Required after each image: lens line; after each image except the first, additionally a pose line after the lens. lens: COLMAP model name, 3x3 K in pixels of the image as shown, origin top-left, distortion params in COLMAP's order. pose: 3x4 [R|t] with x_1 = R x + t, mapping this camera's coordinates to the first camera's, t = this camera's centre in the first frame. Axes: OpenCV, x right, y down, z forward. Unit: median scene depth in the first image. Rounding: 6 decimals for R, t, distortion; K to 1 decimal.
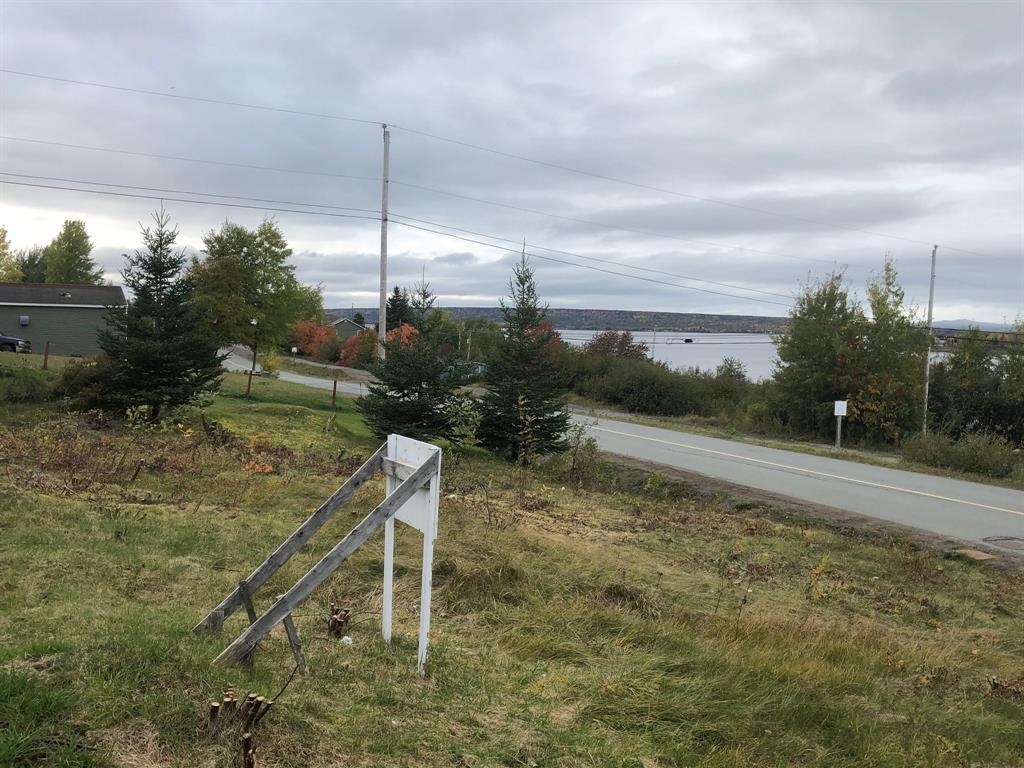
lens RADIAL K [[972.2, 0, 512.0], [0, 972.2, 384.0], [0, 0, 1]] dist [0.075796, -0.175930]
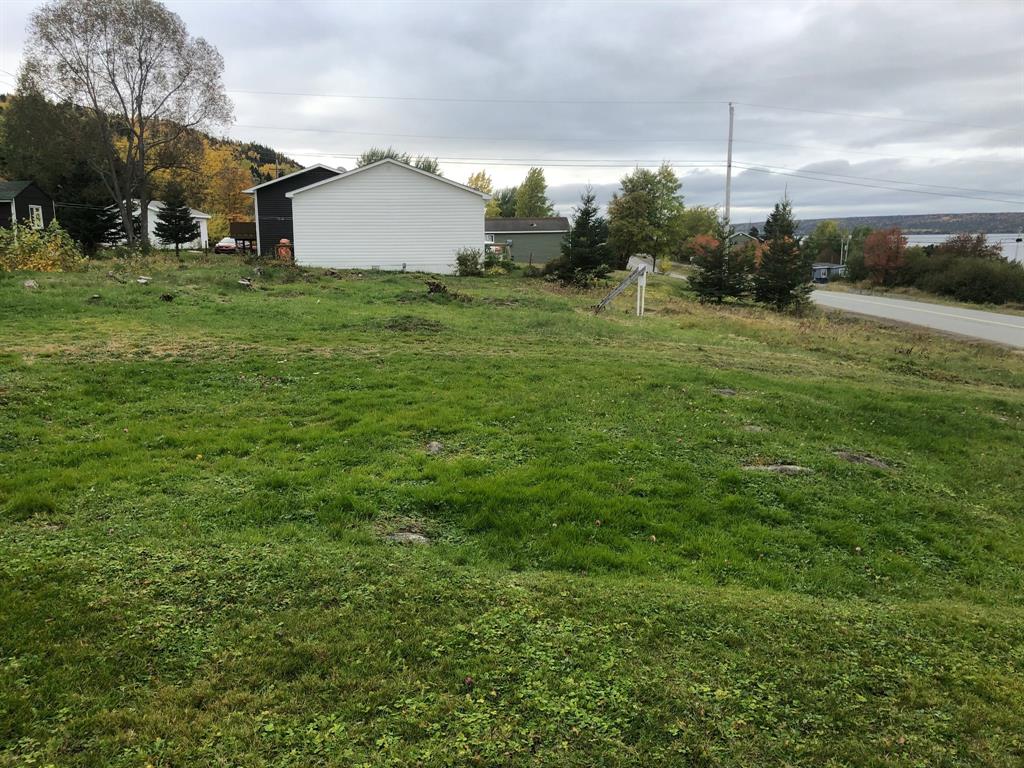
lens RADIAL K [[935.2, 0, 512.0], [0, 935.2, 384.0], [0, 0, 1]] dist [-0.002736, -0.009430]
pose [[0.906430, 0.027752, -0.421443, 0.121592], [0.011206, 0.995907, 0.089682, 0.022868], [0.422207, -0.086013, 0.902410, -0.317561]]
